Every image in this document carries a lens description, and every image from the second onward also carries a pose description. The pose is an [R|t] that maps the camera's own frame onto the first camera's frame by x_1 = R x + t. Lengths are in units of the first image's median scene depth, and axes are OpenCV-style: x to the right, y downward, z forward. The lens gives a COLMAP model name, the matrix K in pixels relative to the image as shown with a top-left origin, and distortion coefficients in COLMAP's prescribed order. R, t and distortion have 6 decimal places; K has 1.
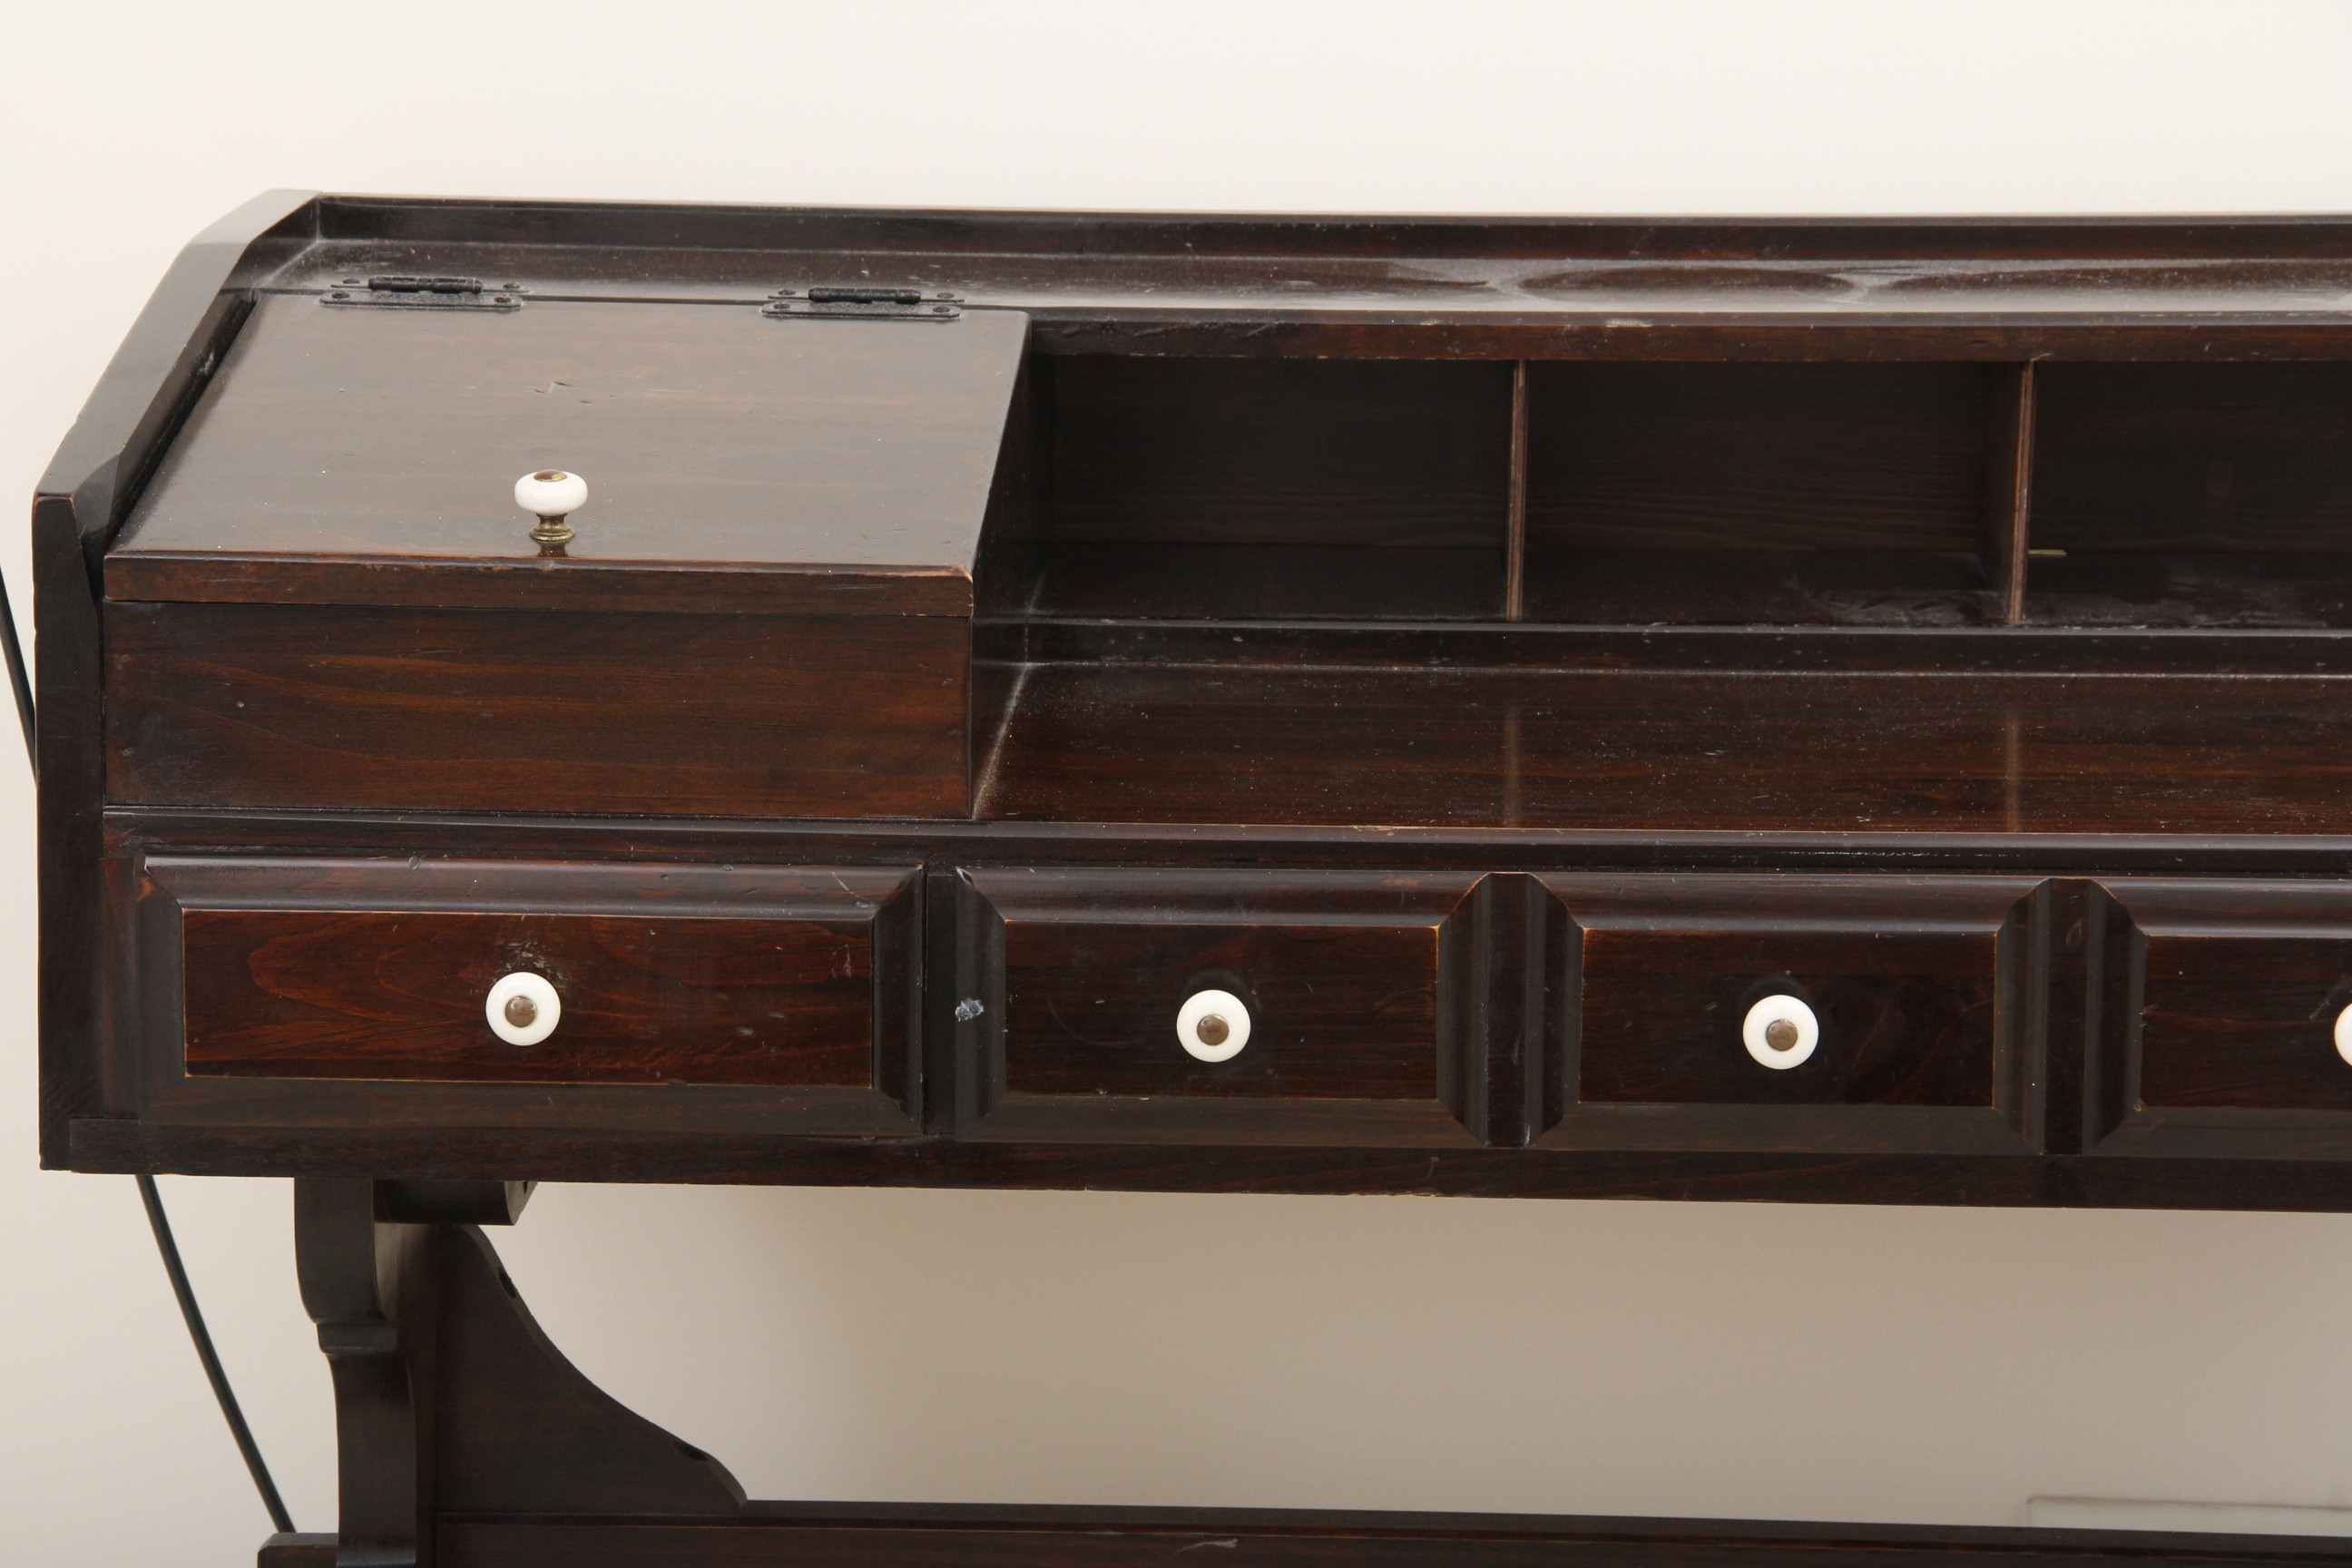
lens RADIAL K [[7254.4, 0, 1183.0], [0, 7254.4, 783.4], [0, 0, 1]] dist [0.453090, 0.000000]
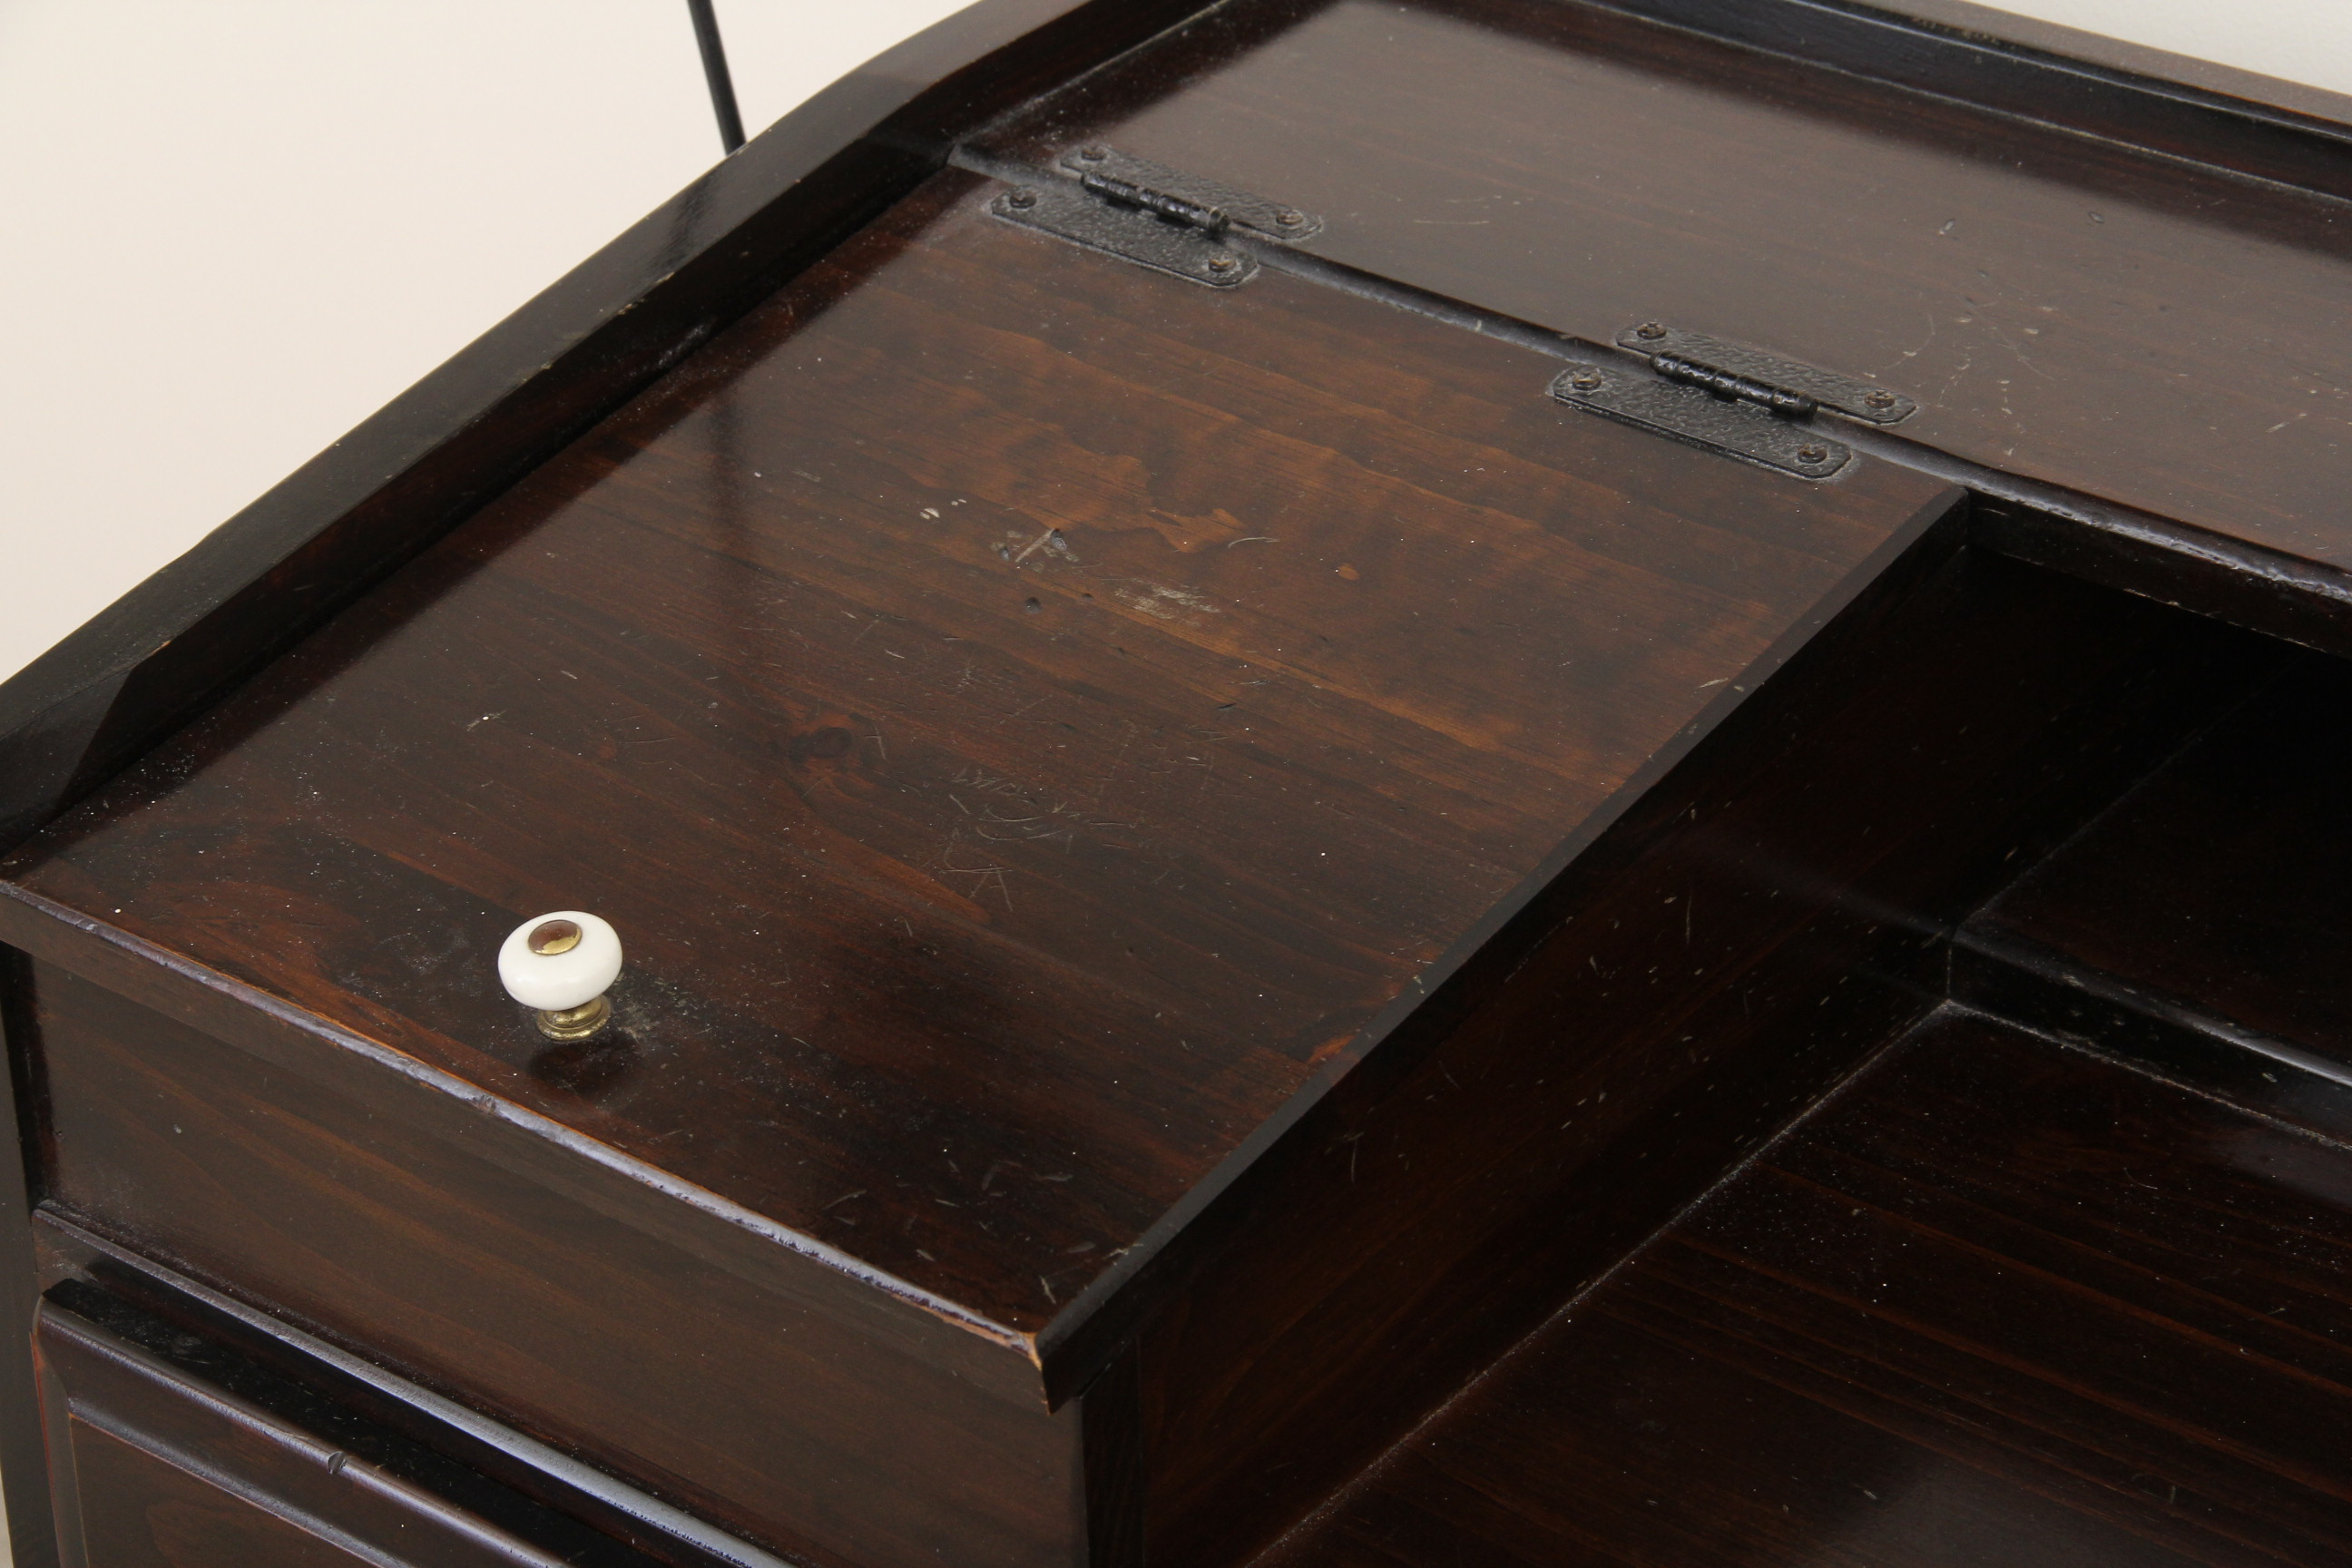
lens RADIAL K [[6126.7, 0, 1175.4], [0, 6126.7, 788.8], [0, 0, 1]] dist [0.513055, 0.000000]
pose [[0.808680, 0.269760, -0.522749, 0.190643], [-0.078875, 0.930352, 0.358084, -0.212438], [0.582937, -0.248343, 0.773634, 0.578324]]
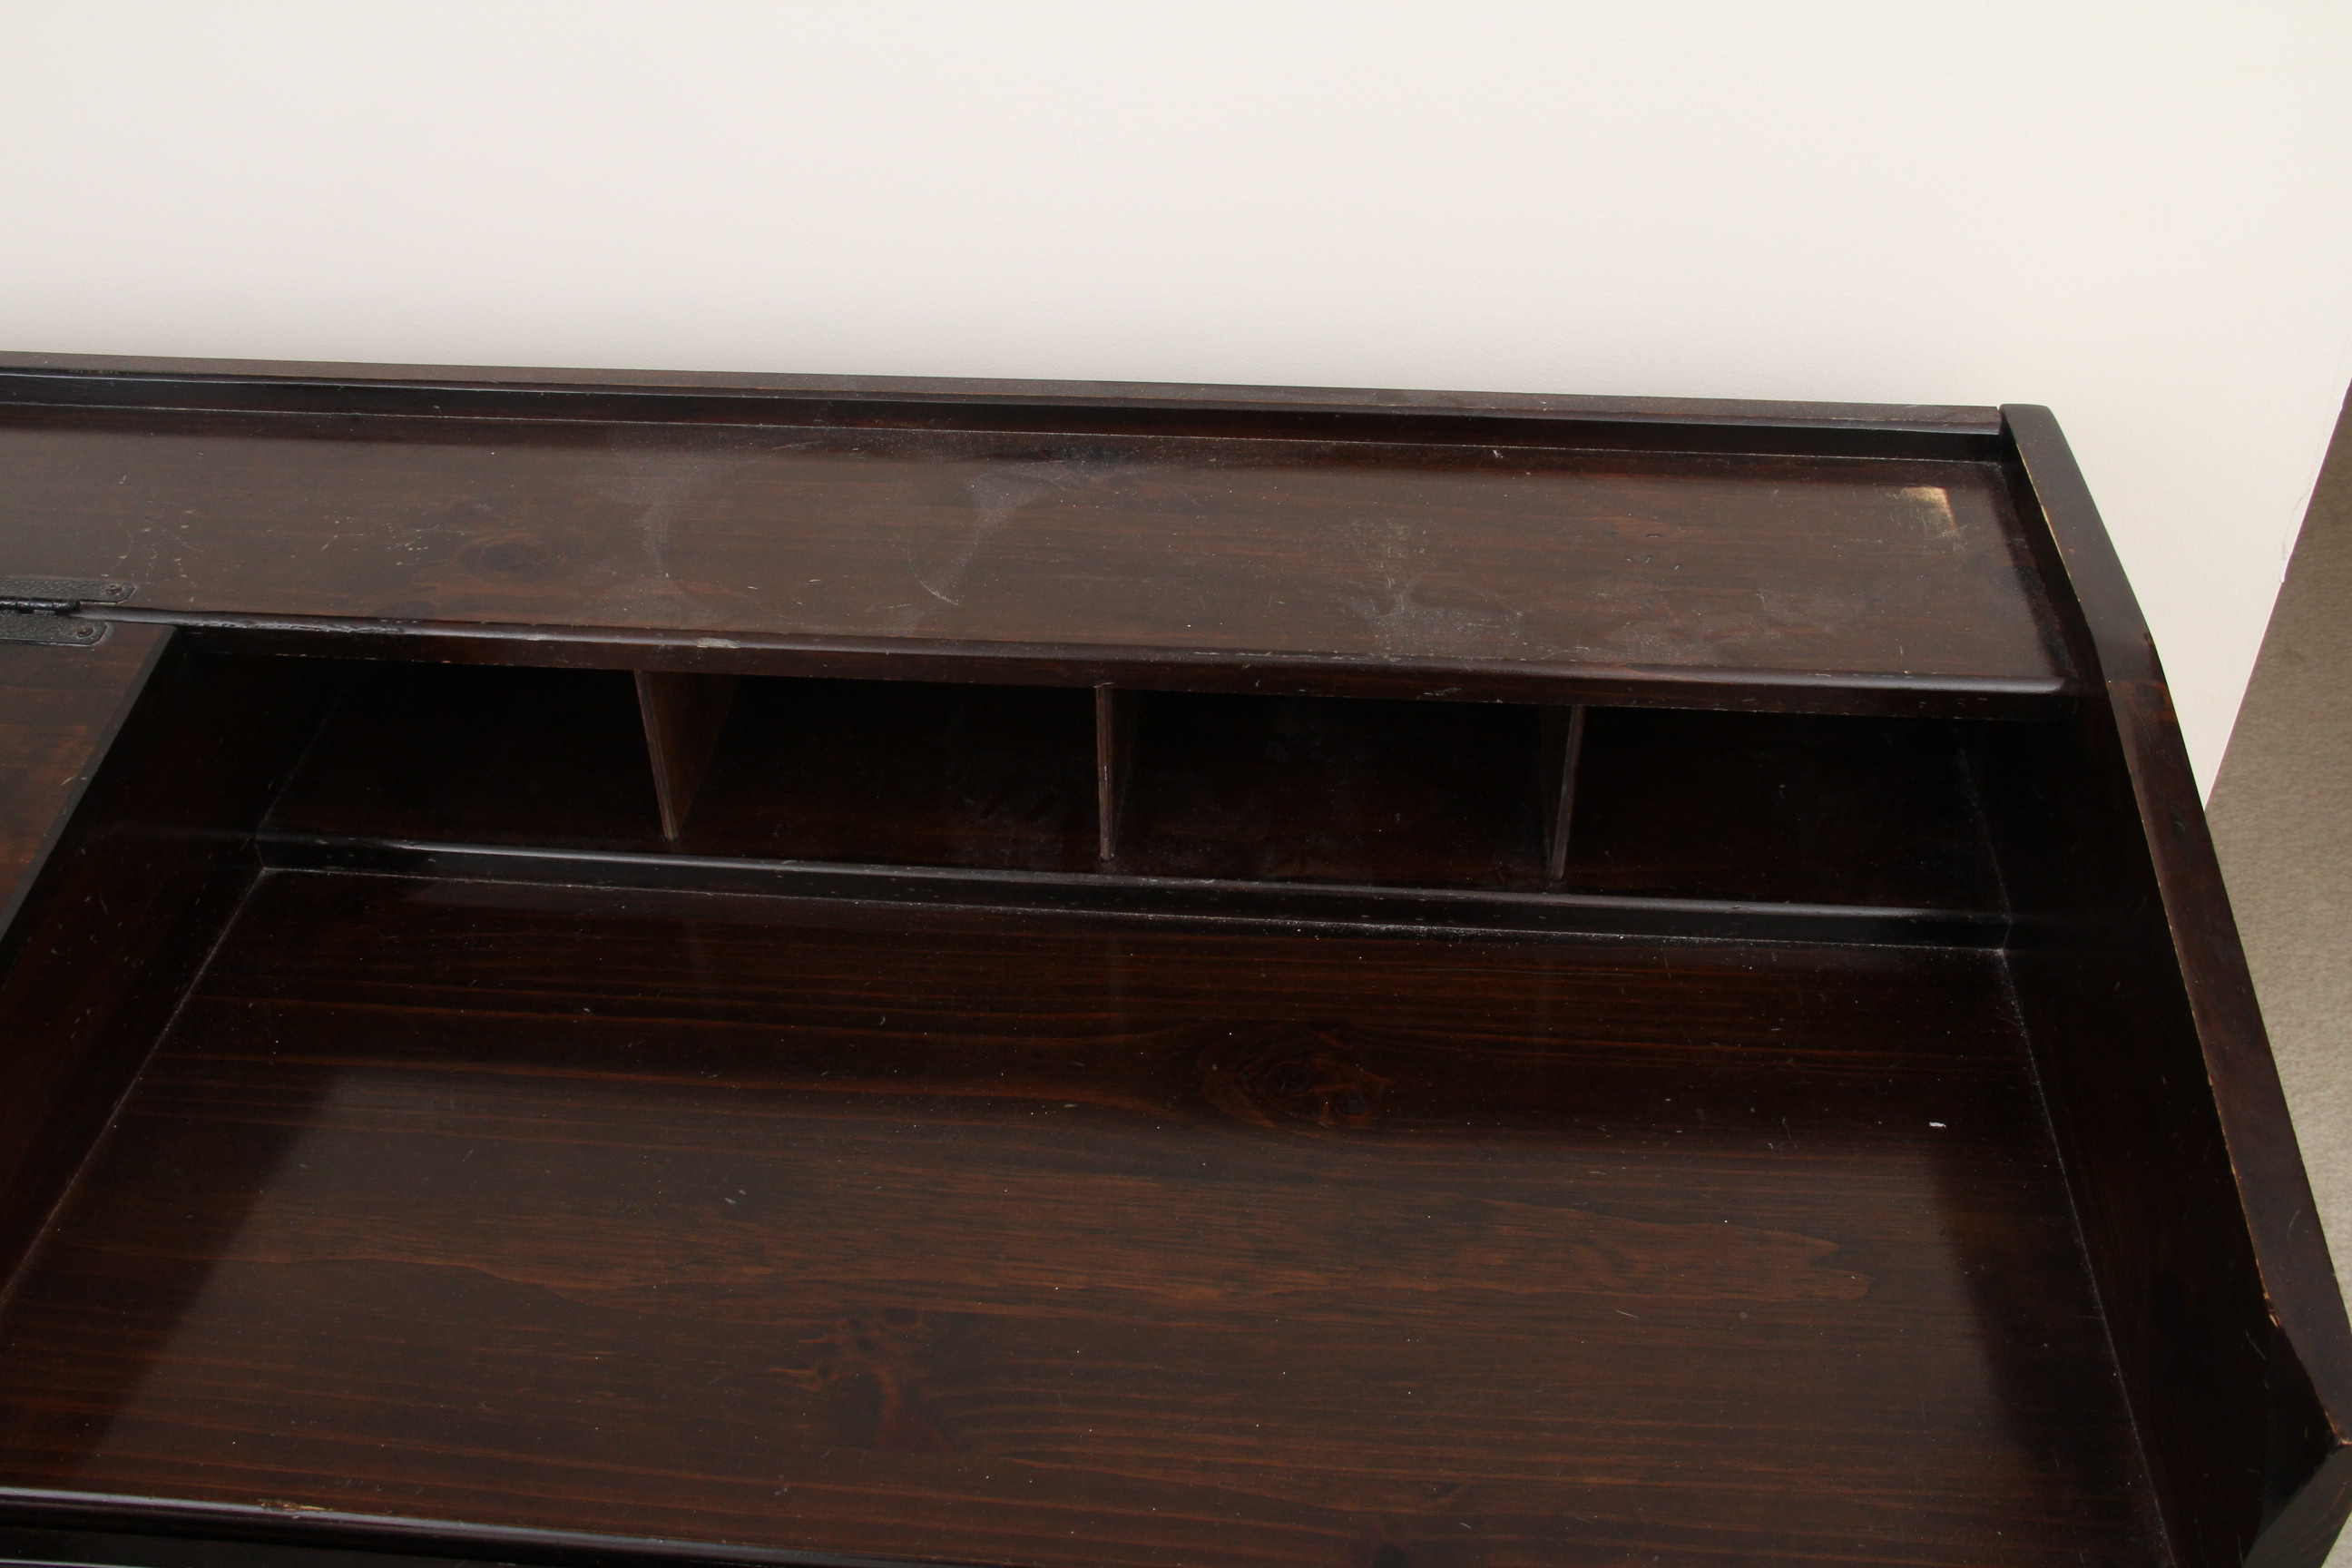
lens RADIAL K [[2295.0, 0, 1154.7], [0, 2295.0, 815.2], [0, 0, 1]] dist [-0.026558, 0.000000]
pose [[0.997208, 0.021083, -0.071642, 0.148316], [0.016176, 0.875570, 0.482820, -0.200460], [0.072907, -0.482631, 0.872784, 0.701573]]
